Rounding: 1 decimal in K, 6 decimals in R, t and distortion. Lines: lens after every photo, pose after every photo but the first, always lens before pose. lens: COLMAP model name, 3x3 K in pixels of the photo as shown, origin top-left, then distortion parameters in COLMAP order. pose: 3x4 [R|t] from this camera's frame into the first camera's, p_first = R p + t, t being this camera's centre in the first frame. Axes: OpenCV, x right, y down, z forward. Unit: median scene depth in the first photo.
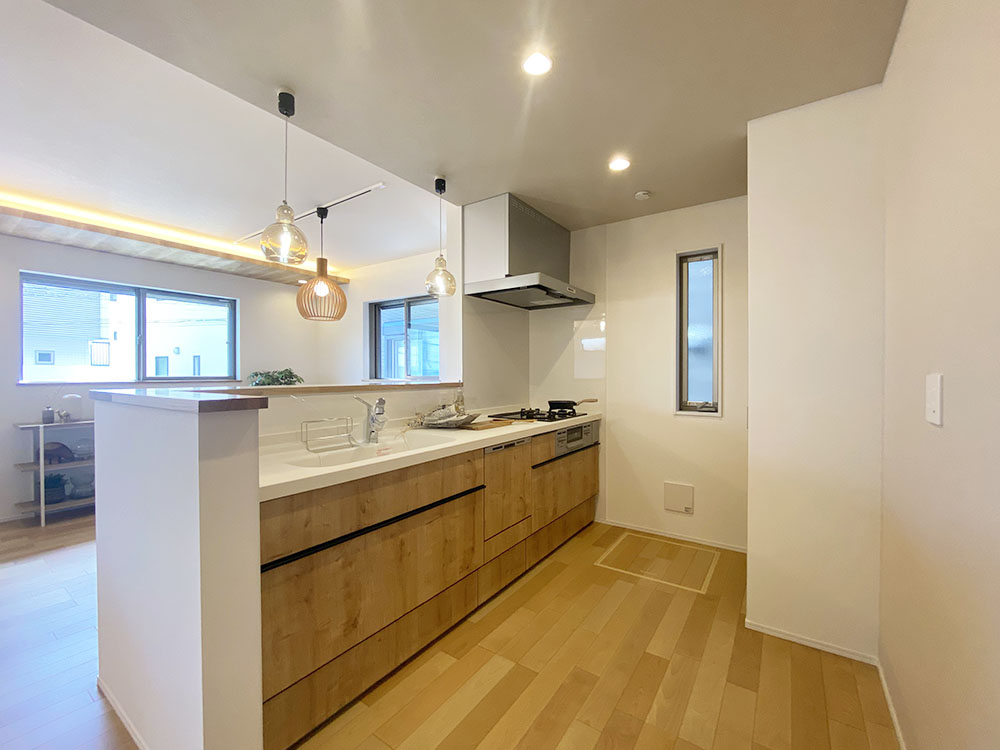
lens RADIAL K [[419.9, 0, 500.4], [0, 419.9, 377.8], [0, 0, 1]] dist [-0.017131, 0.000124]
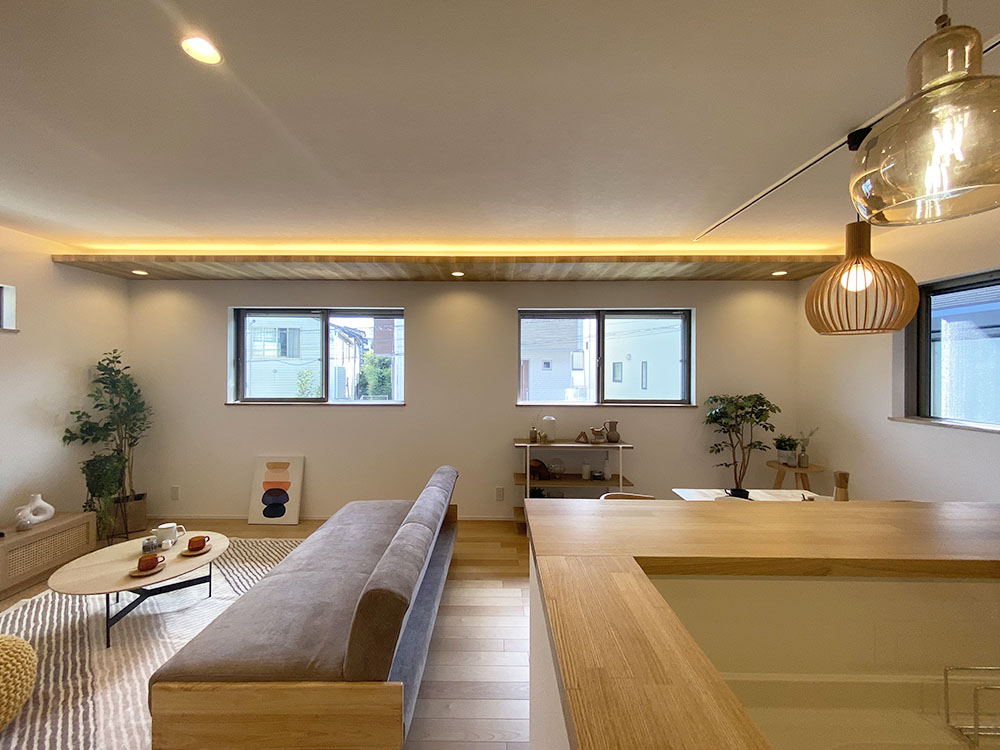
lens RADIAL K [[415.0, 0, 494.4], [0, 415.0, 370.3], [0, 0, 1]] dist [-0.001565, -0.000441]
pose [[0.563614, 0.000076, -0.826038, -0.208464], [-0.007116, 0.999963, -0.004763, -0.072825], [0.826008, 0.008562, 0.563594, 0.252906]]
